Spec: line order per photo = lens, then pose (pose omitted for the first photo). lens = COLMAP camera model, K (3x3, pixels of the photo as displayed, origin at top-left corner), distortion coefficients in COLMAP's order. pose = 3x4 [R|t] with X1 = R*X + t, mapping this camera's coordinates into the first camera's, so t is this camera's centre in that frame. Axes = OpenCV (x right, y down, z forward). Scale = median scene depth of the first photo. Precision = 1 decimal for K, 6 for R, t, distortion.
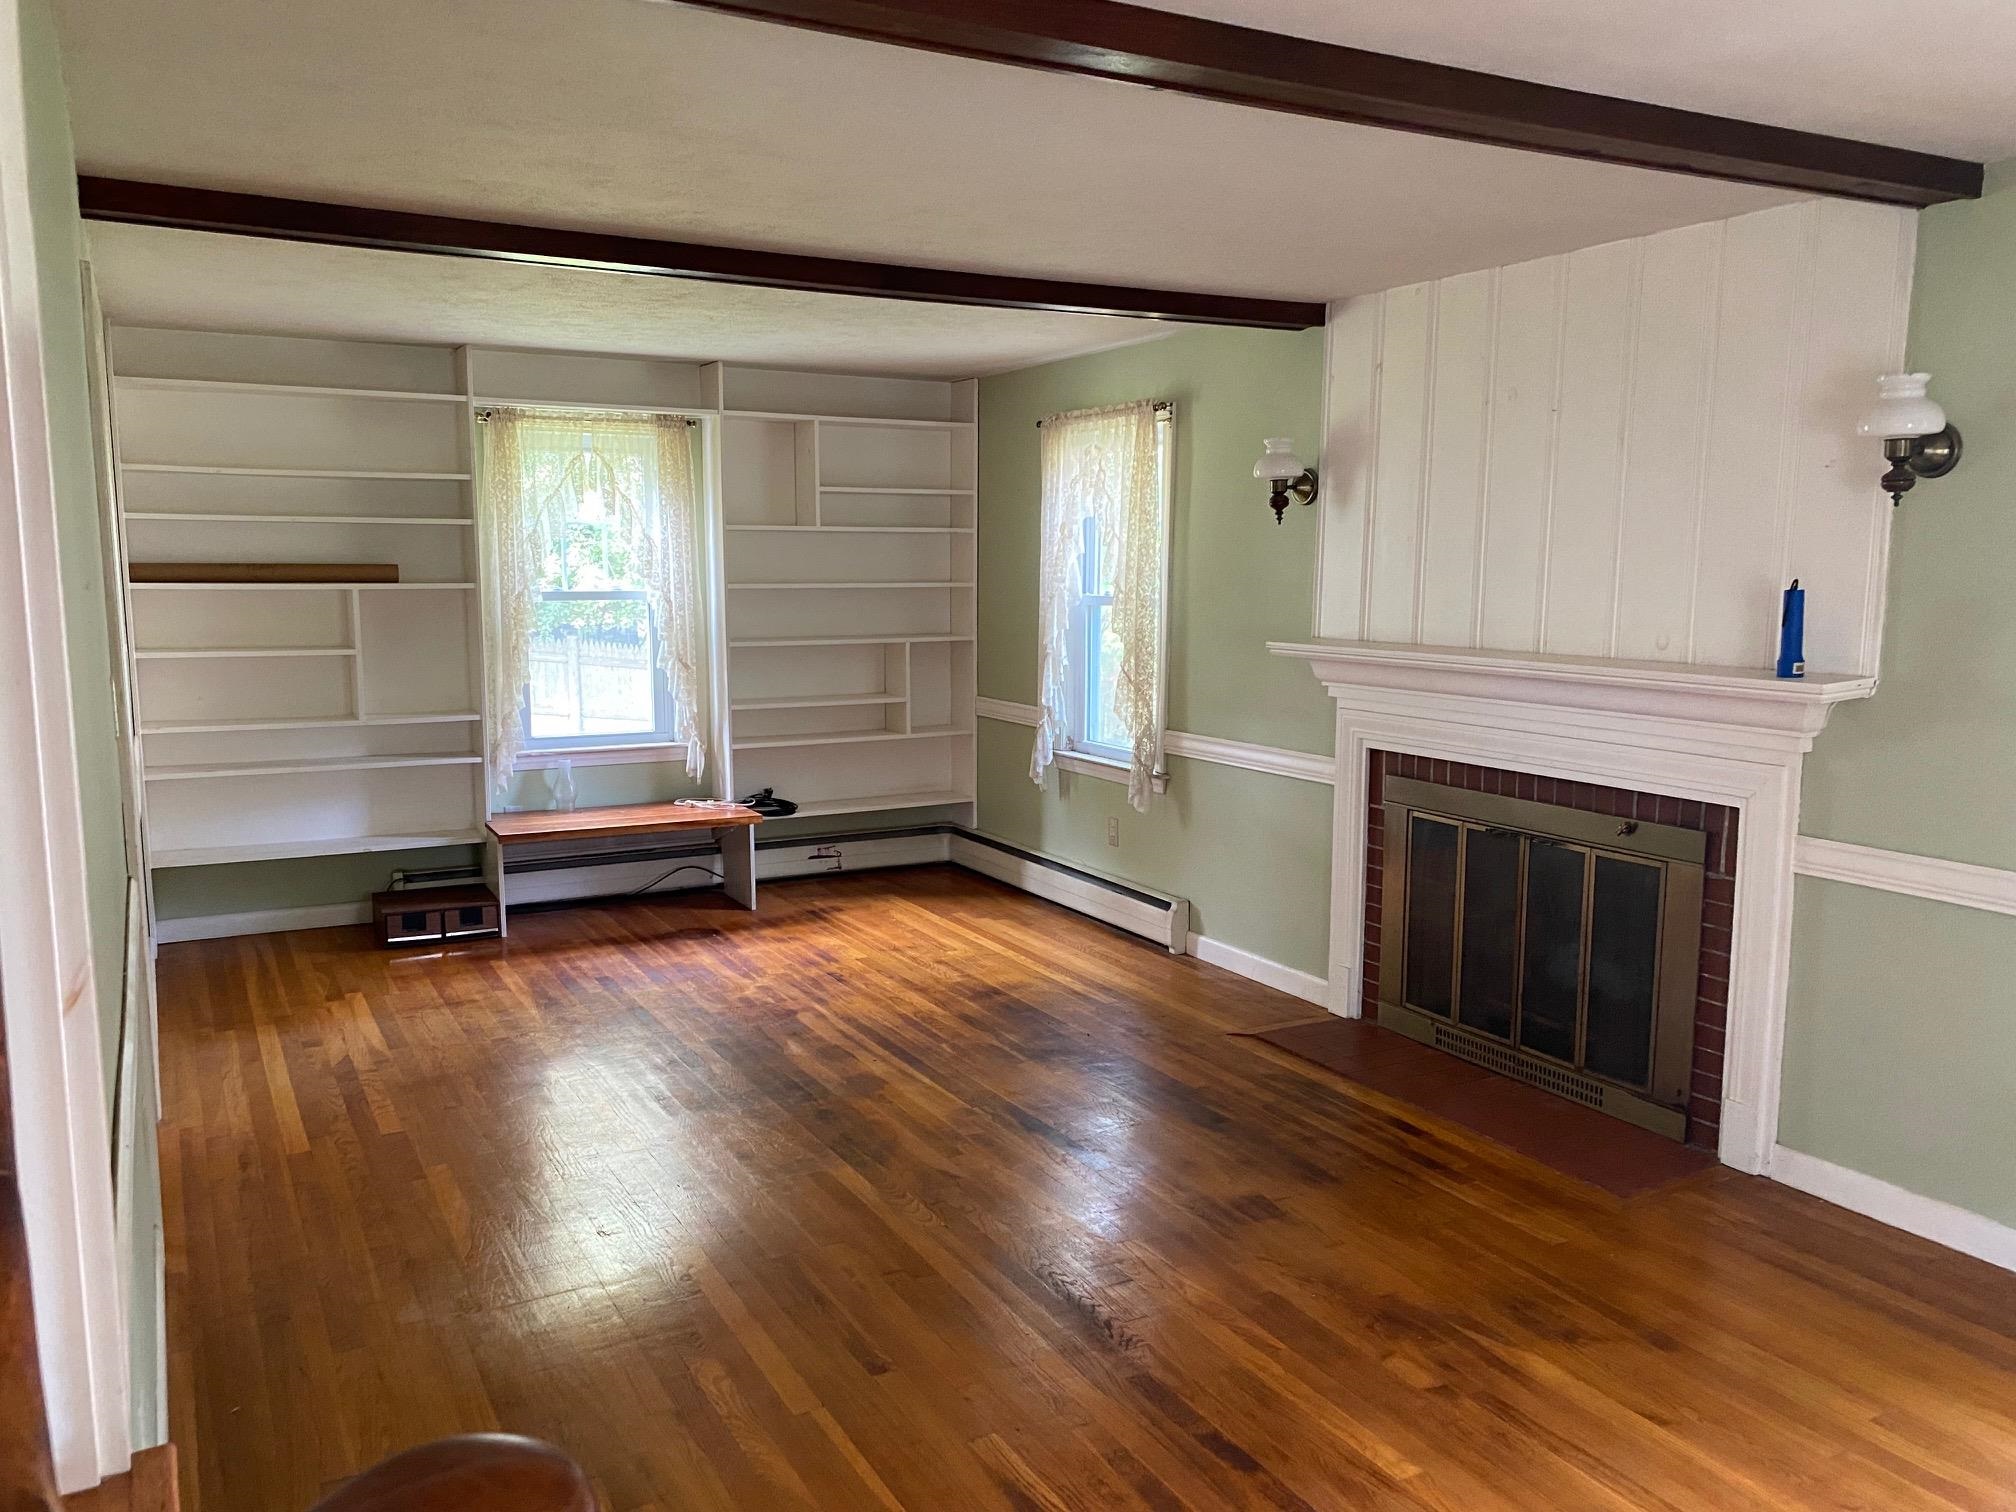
lens RADIAL K [[1533.5, 0, 989.9], [0, 1533.5, 781.3], [0, 0, 1]] dist [0.050575, -0.060174]
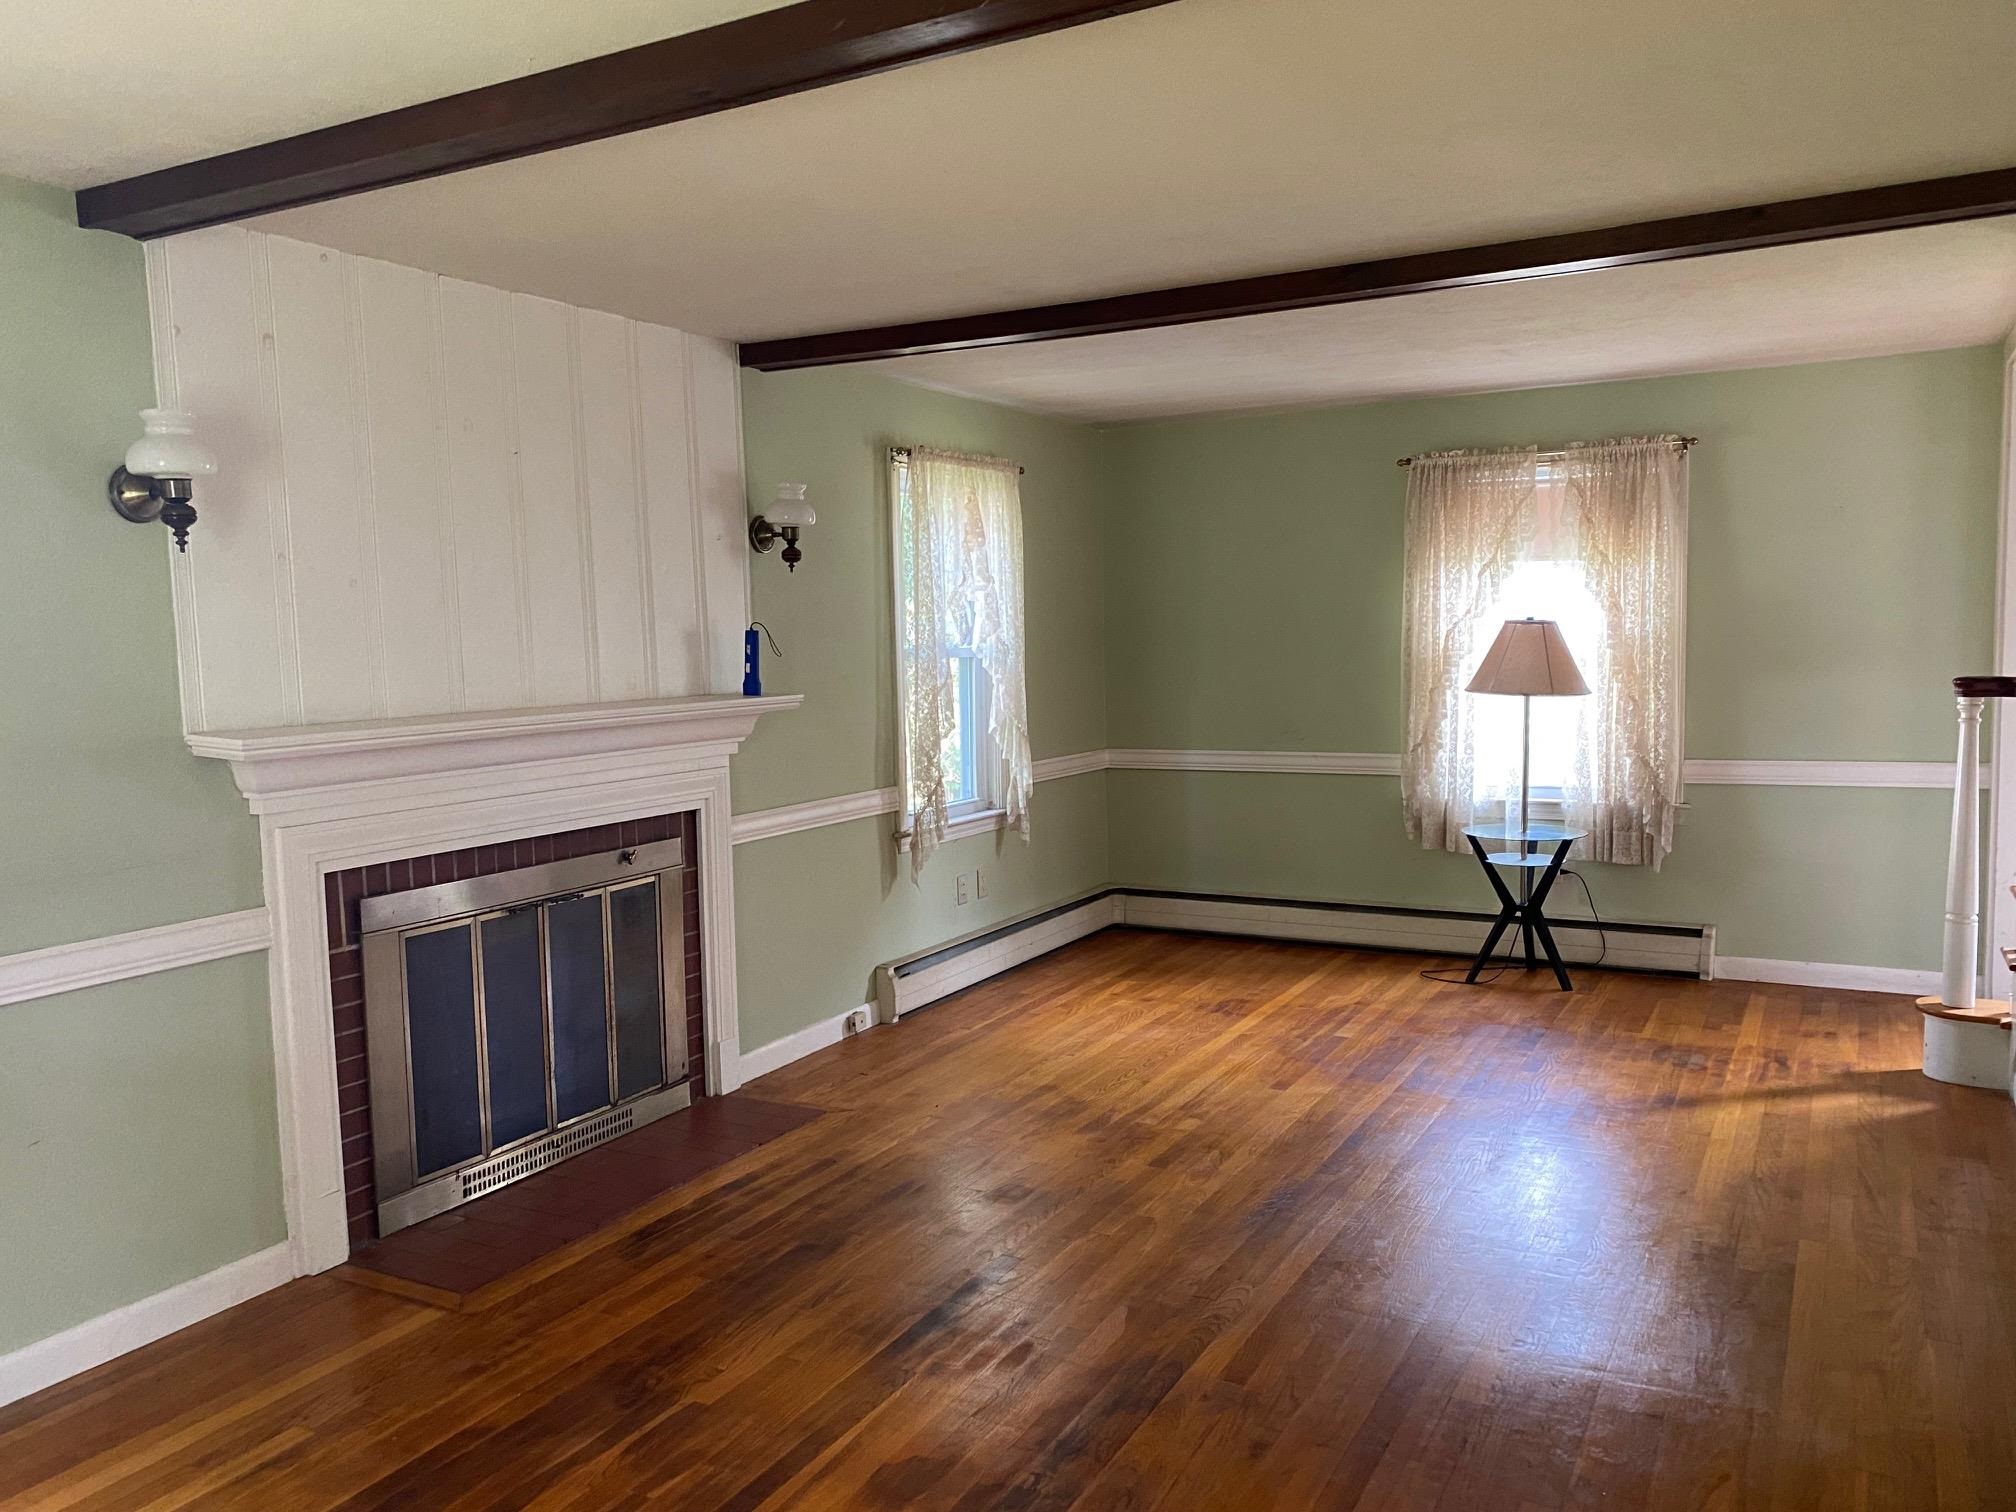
lens RADIAL K [[1533.5, 0, 981.9], [0, 1533.5, 777.9], [0, 0, 1]] dist [0.050575, -0.060174]
pose [[-0.531883, -0.074625, 0.843523, -0.623479], [0.143922, 0.973652, 0.176887, -0.177988], [-0.834498, 0.215485, -0.507129, 1.326807]]
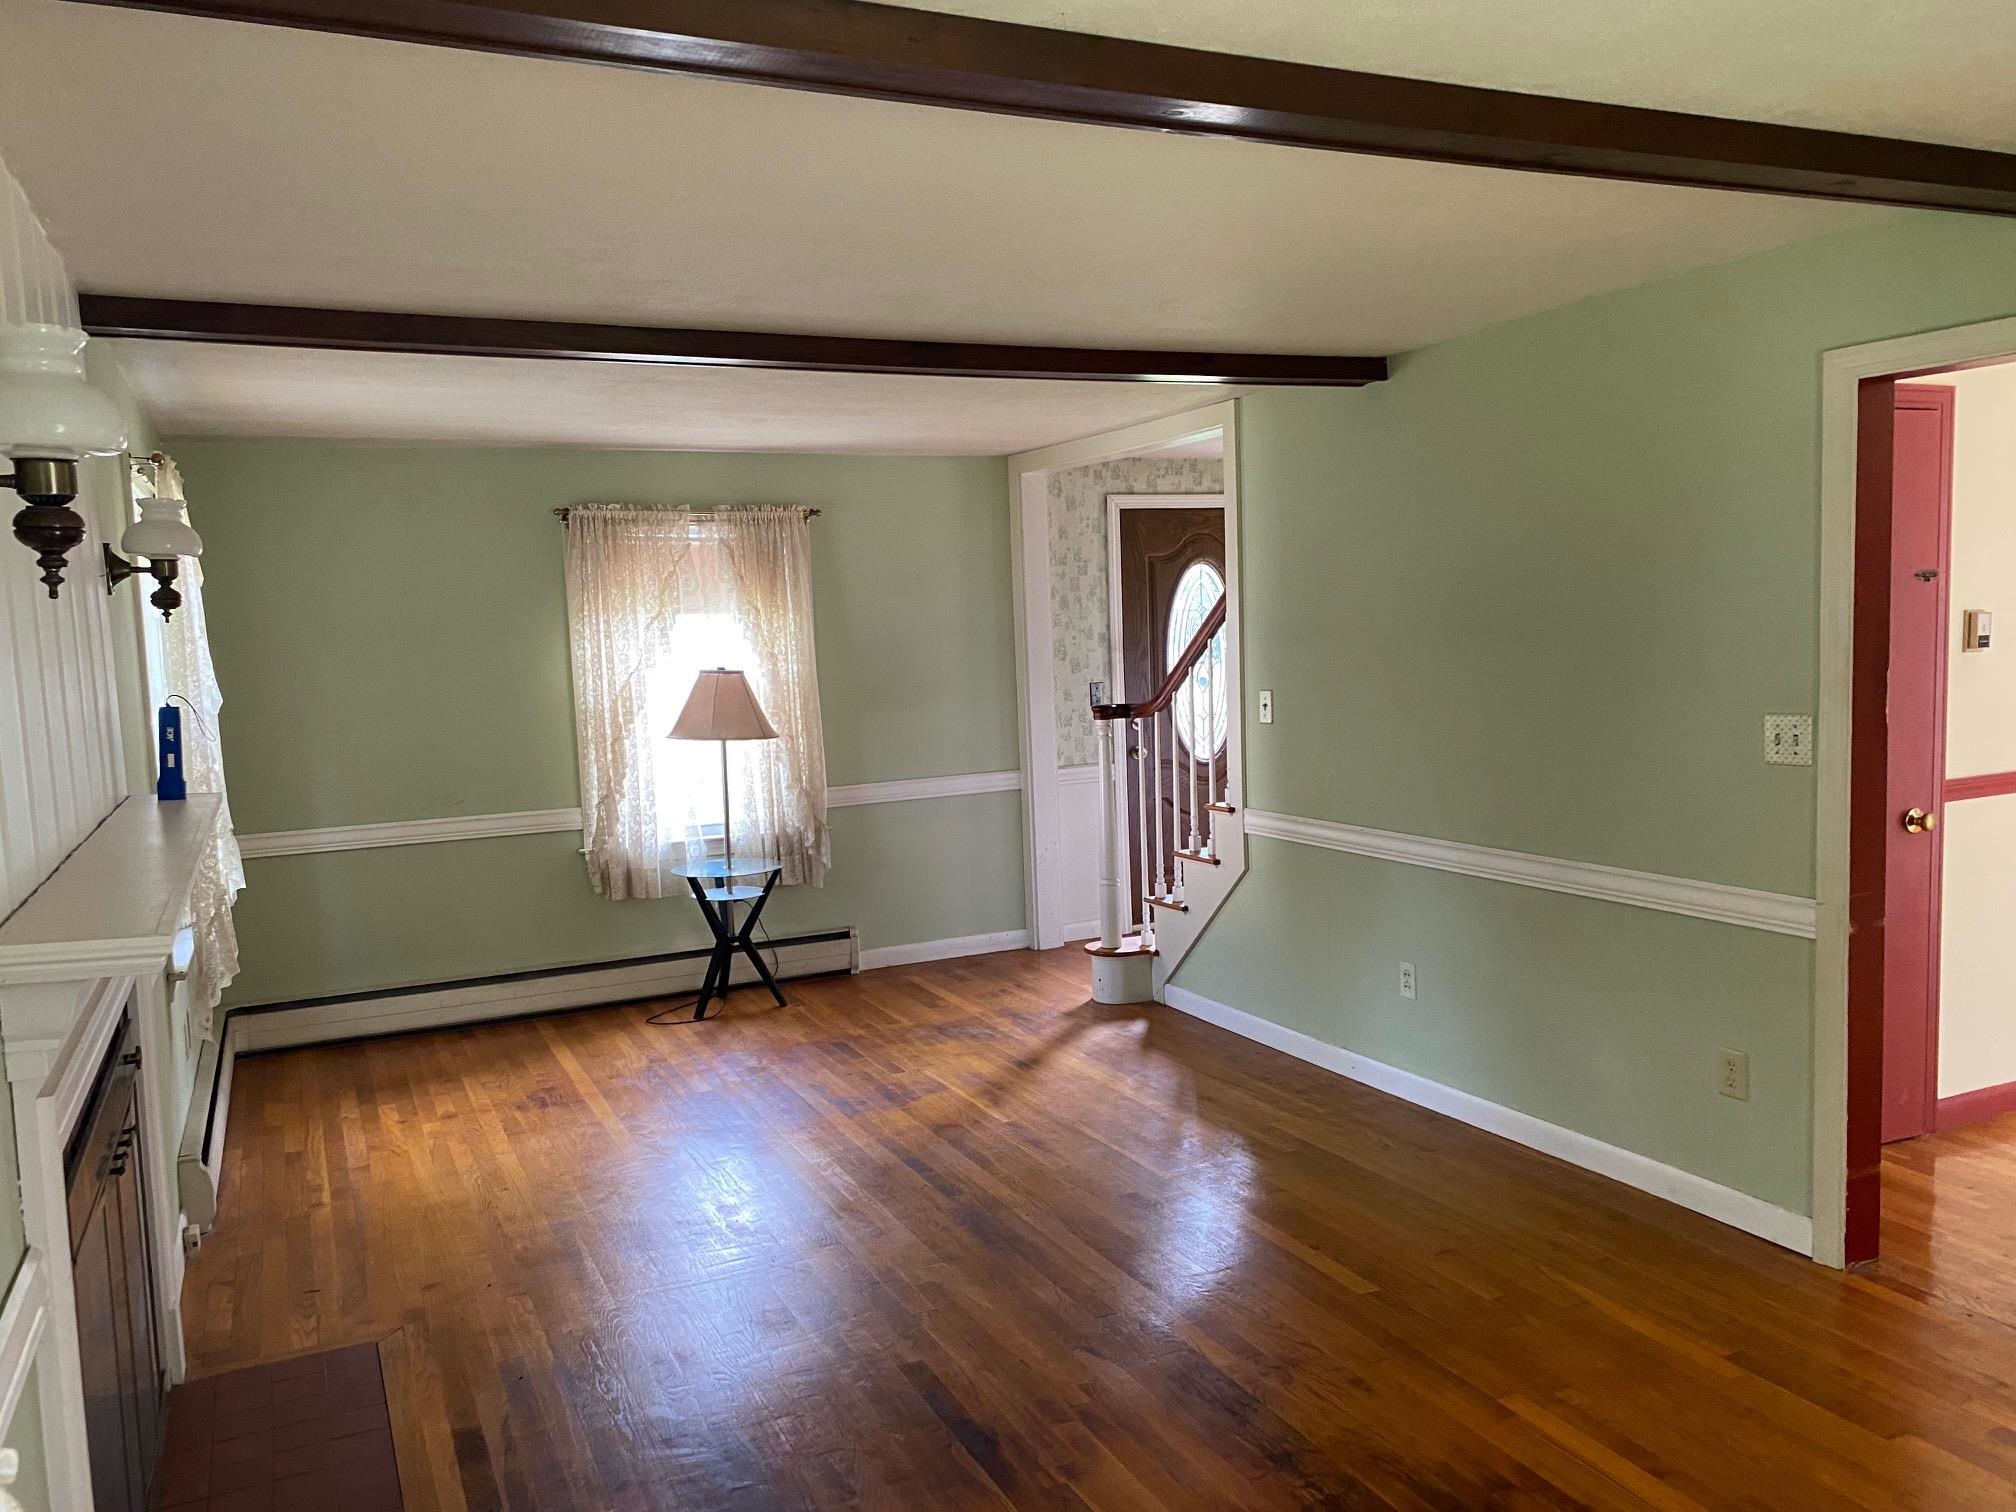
lens RADIAL K [[1533.5, 0, 1006.1], [0, 1533.5, 765.3], [0, 0, 1]] dist [0.050575, -0.060174]
pose [[-0.998526, 0.025470, 0.047921, -0.024547], [0.036124, 0.970918, 0.236672, -0.252516], [-0.040499, 0.238054, -0.970407, 1.635778]]
